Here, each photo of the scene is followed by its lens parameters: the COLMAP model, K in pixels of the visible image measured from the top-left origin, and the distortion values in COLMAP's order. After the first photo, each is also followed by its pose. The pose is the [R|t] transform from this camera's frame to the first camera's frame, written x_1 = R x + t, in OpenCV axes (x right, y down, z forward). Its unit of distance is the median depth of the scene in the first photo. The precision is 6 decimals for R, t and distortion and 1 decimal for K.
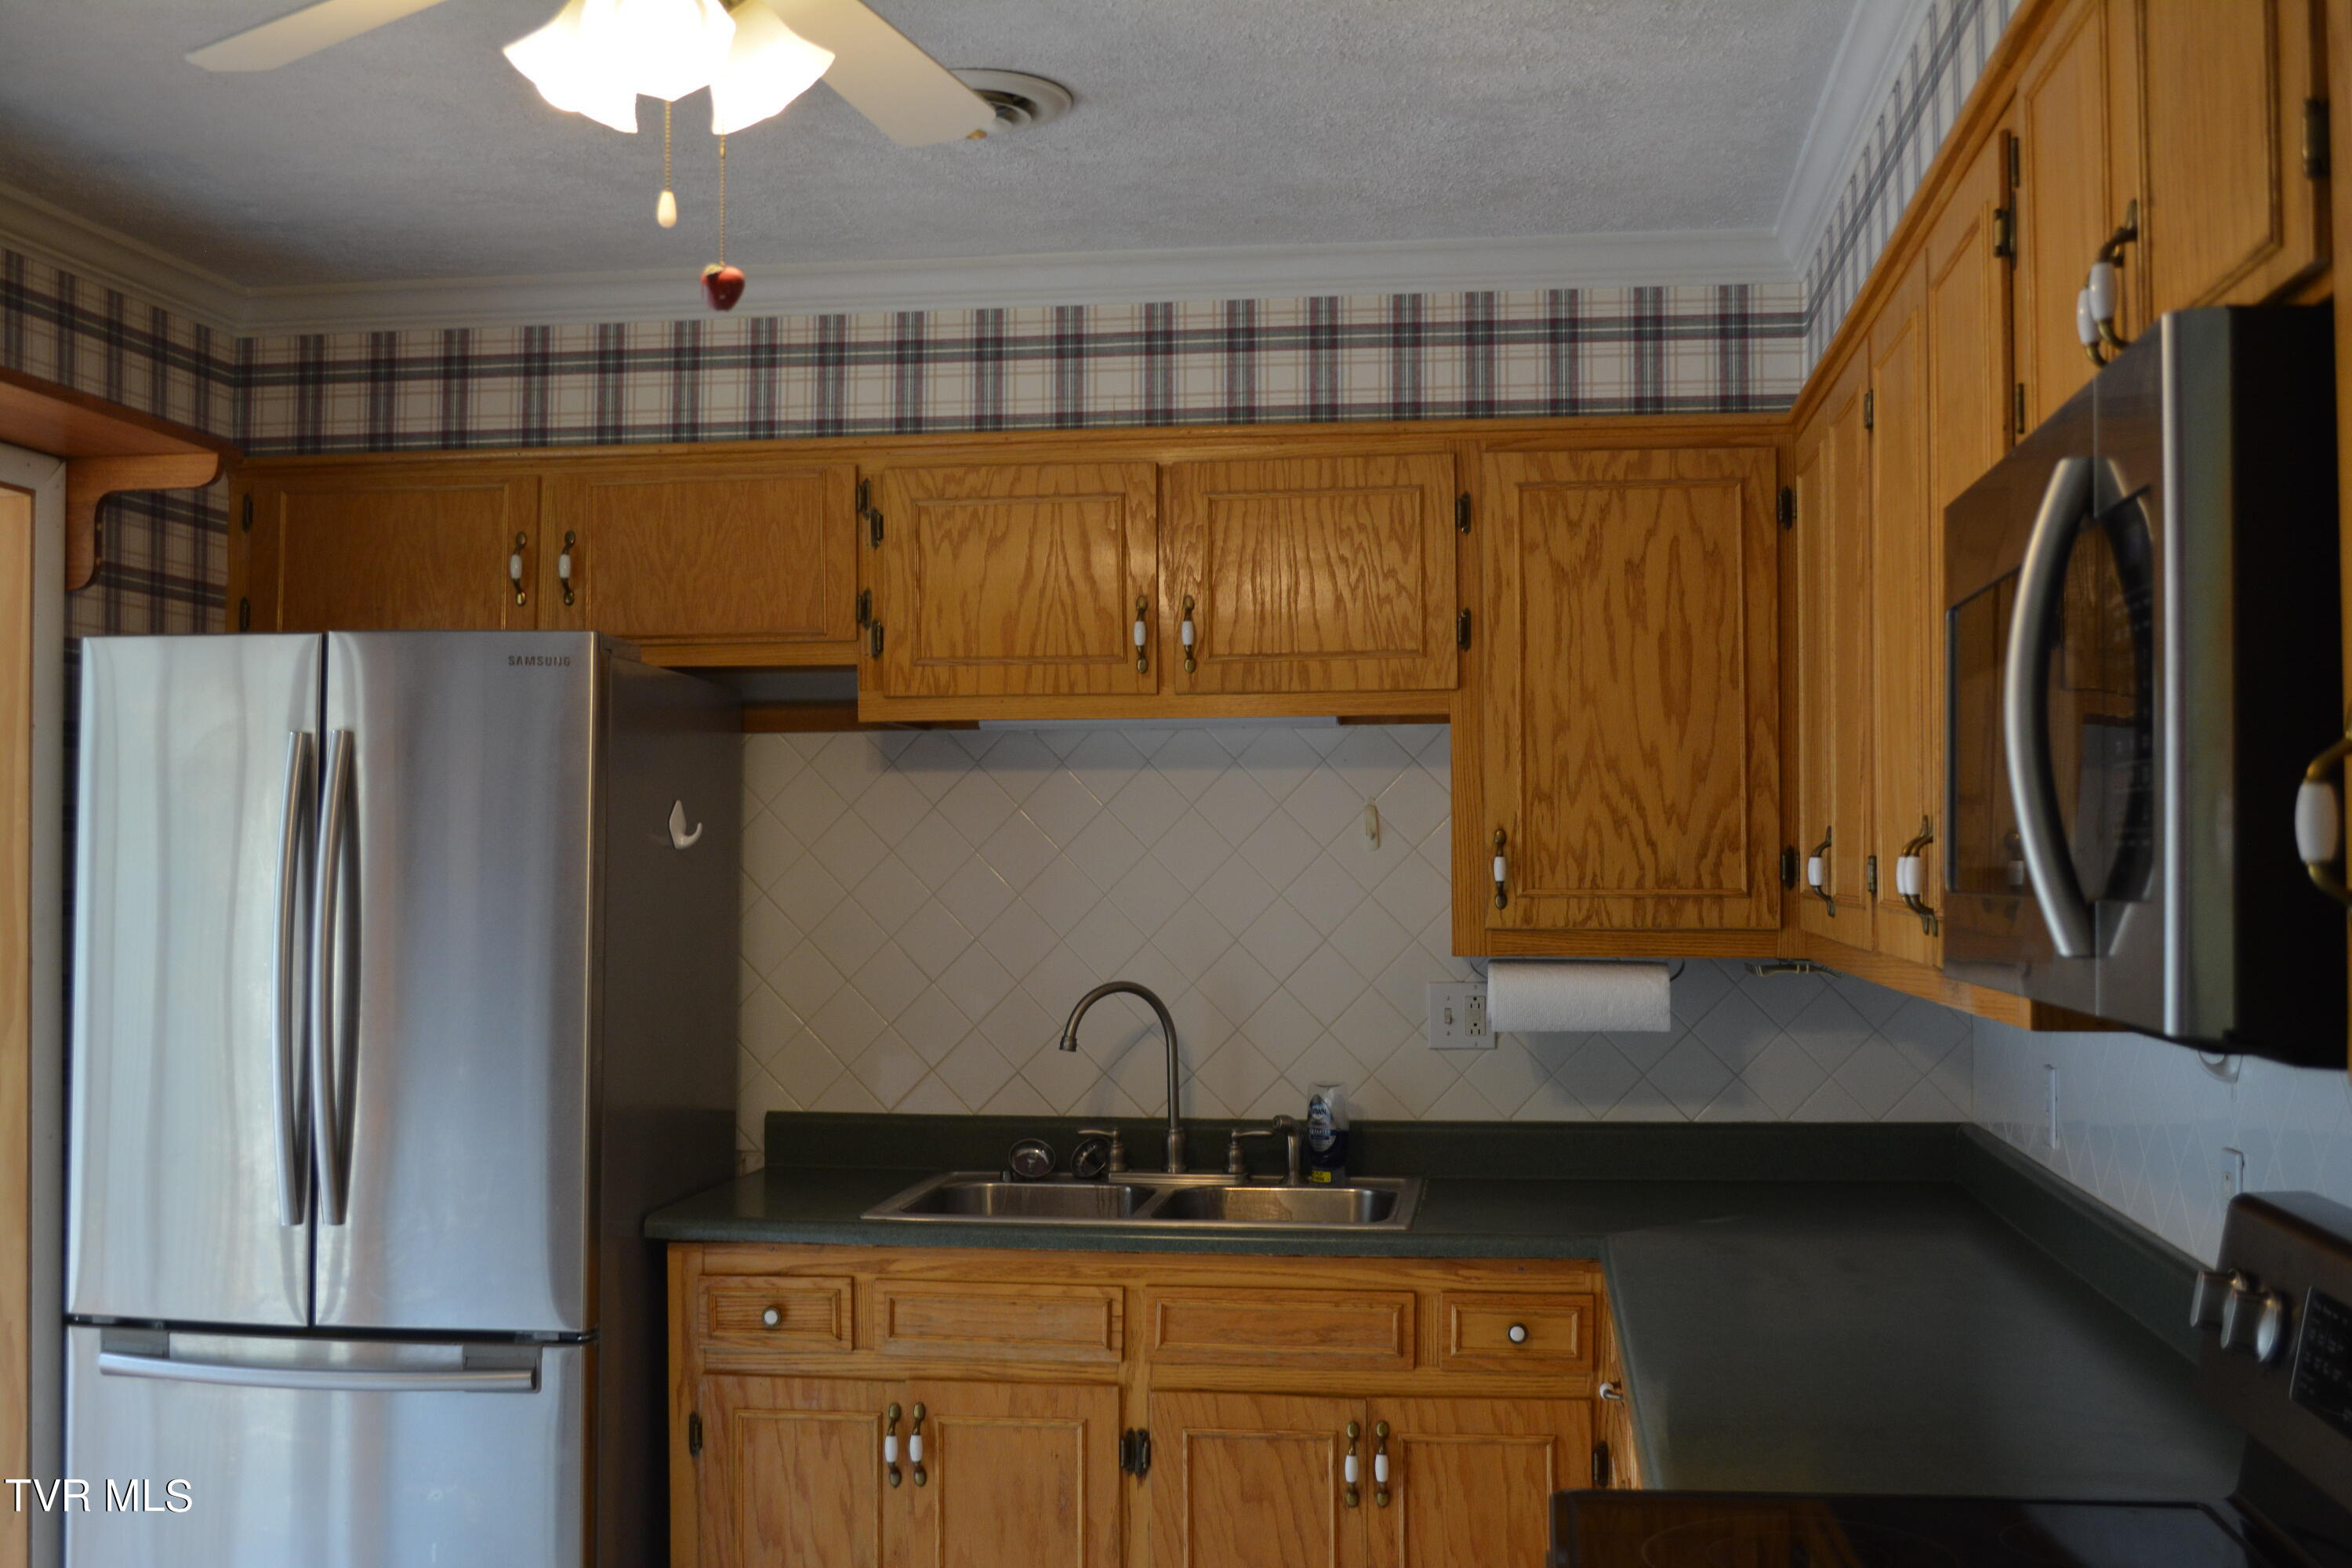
lens RADIAL K [[2494.8, 0, 1174.8], [0, 2494.8, 791.6], [0, 0, 1]] dist [-0.042455, 0.000000]
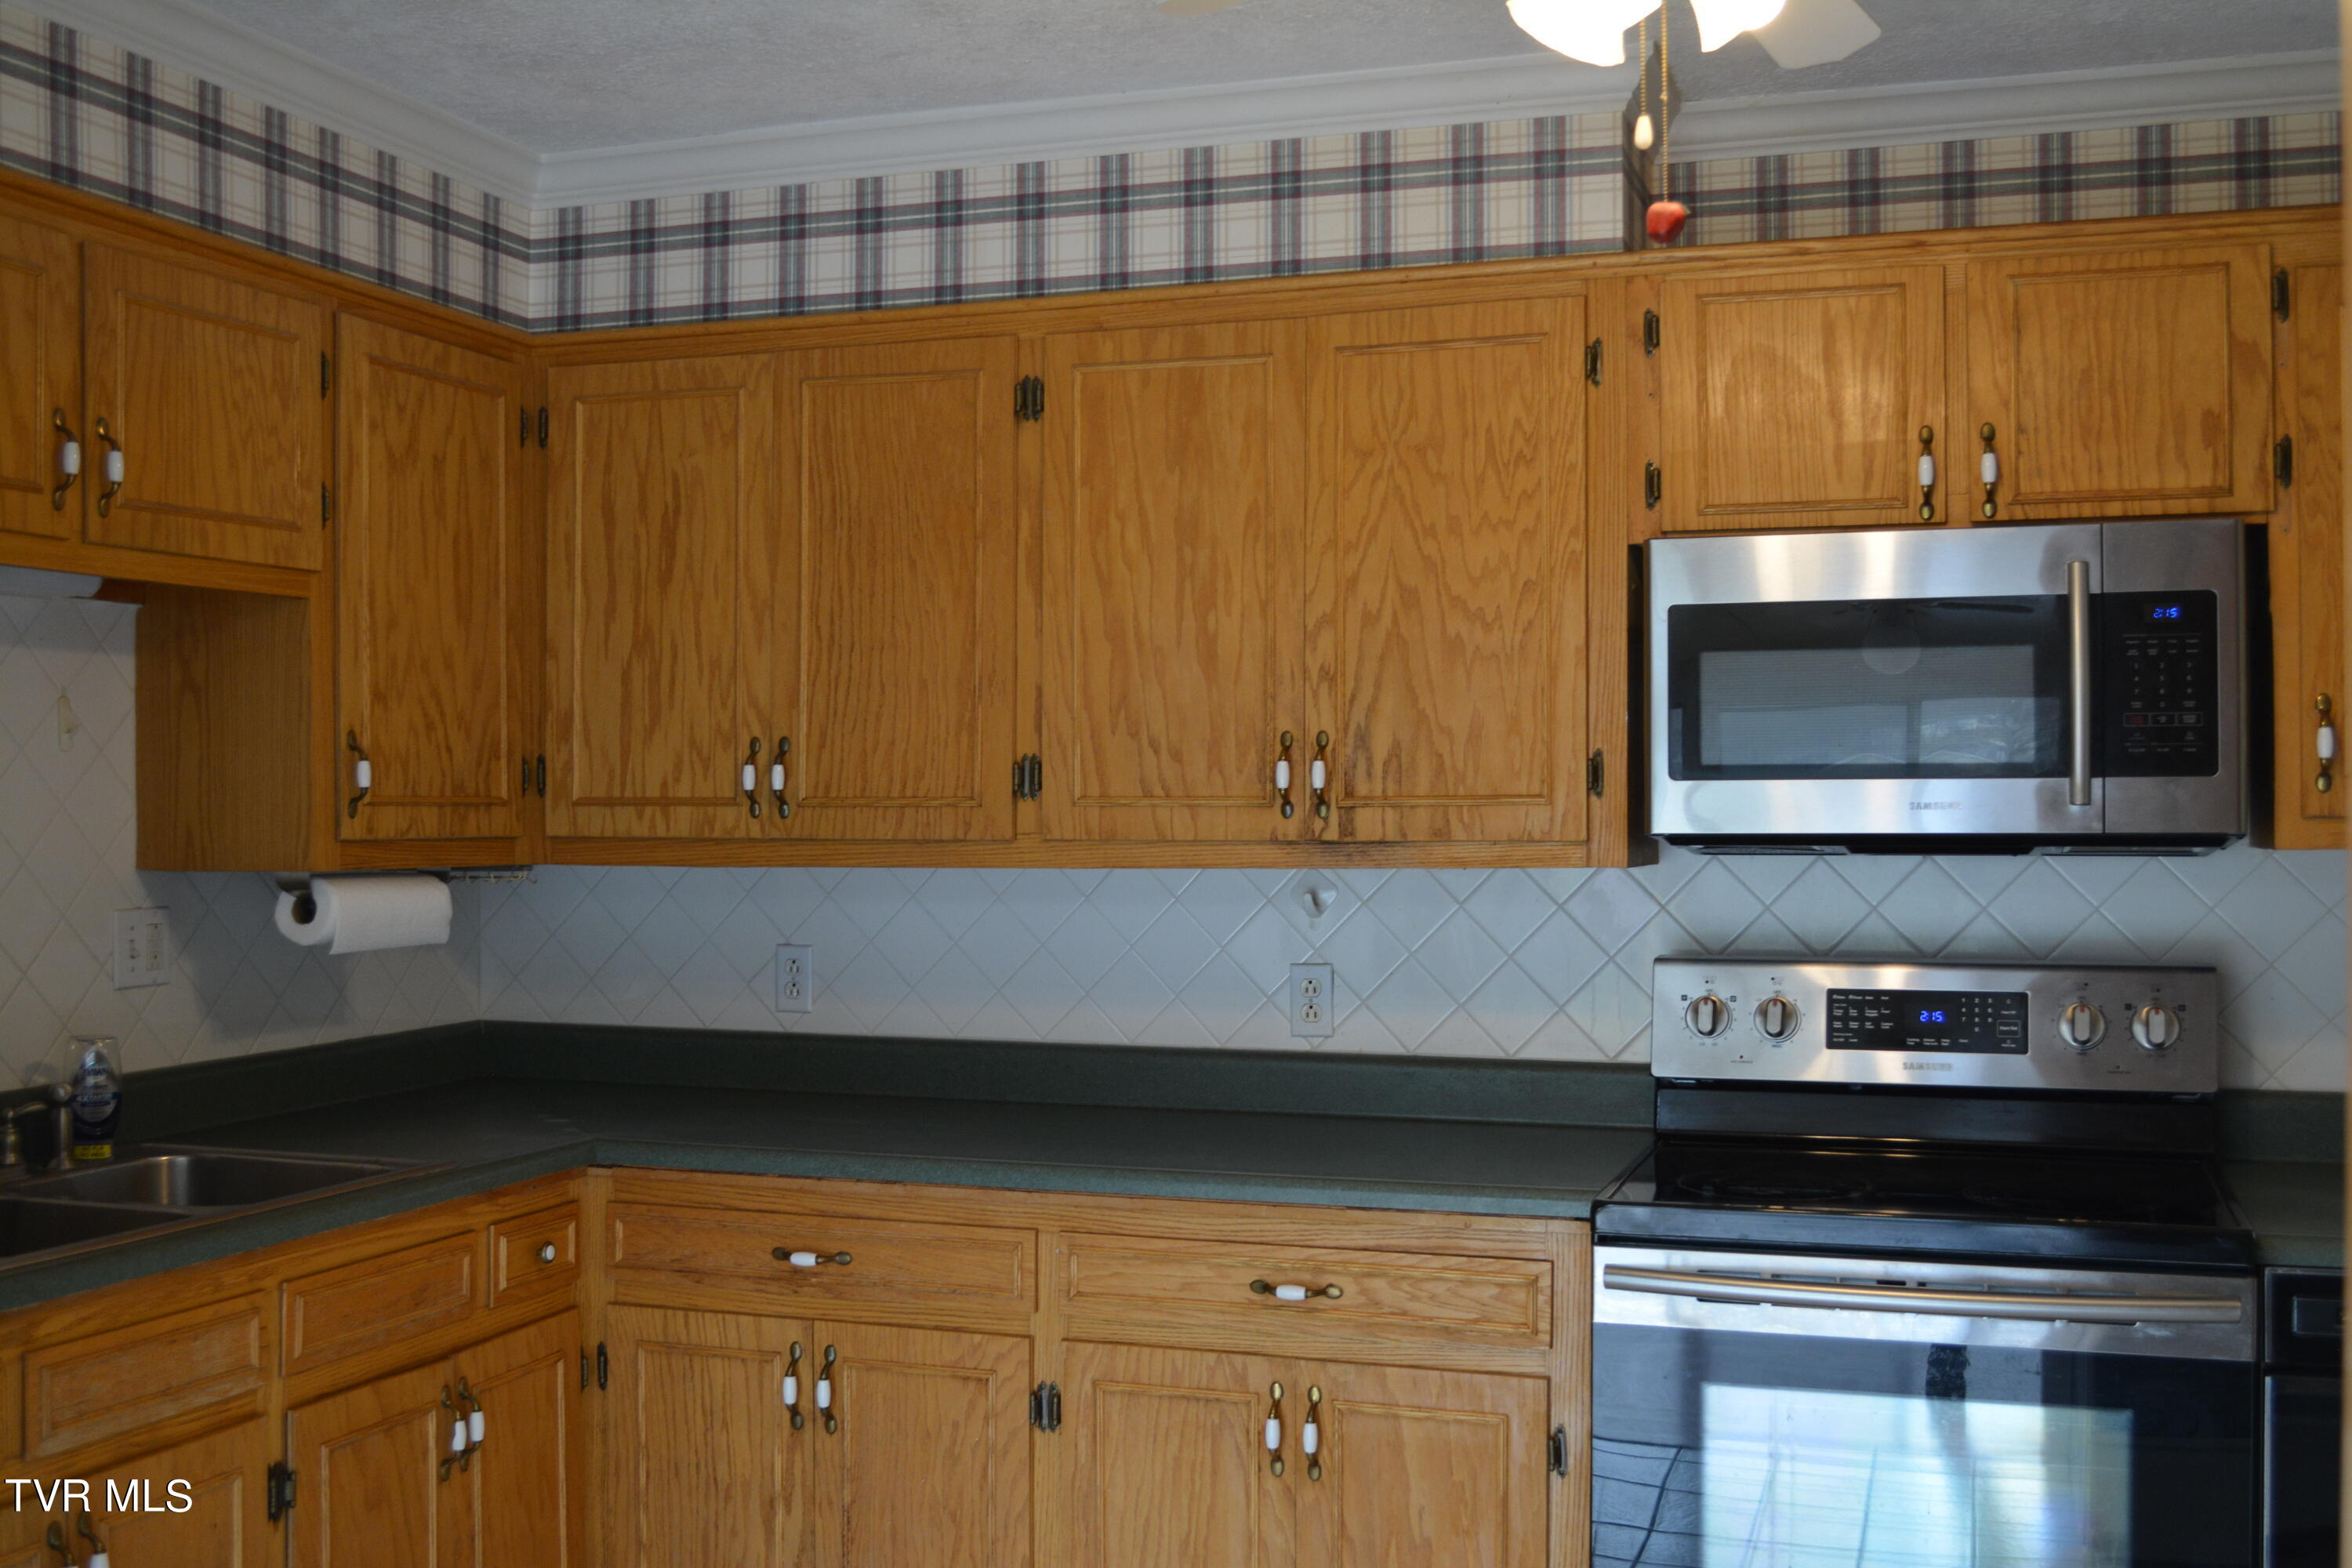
lens RADIAL K [[2494.8, 0, 1177.0], [0, 2494.8, 784.2], [0, 0, 1]] dist [-0.042455, 0.000000]
pose [[0.180333, 0.008589, 0.983568, -0.708579], [-0.024949, 0.999680, -0.004156, 0.030949], [-0.983289, -0.023790, 0.180490, 0.542279]]
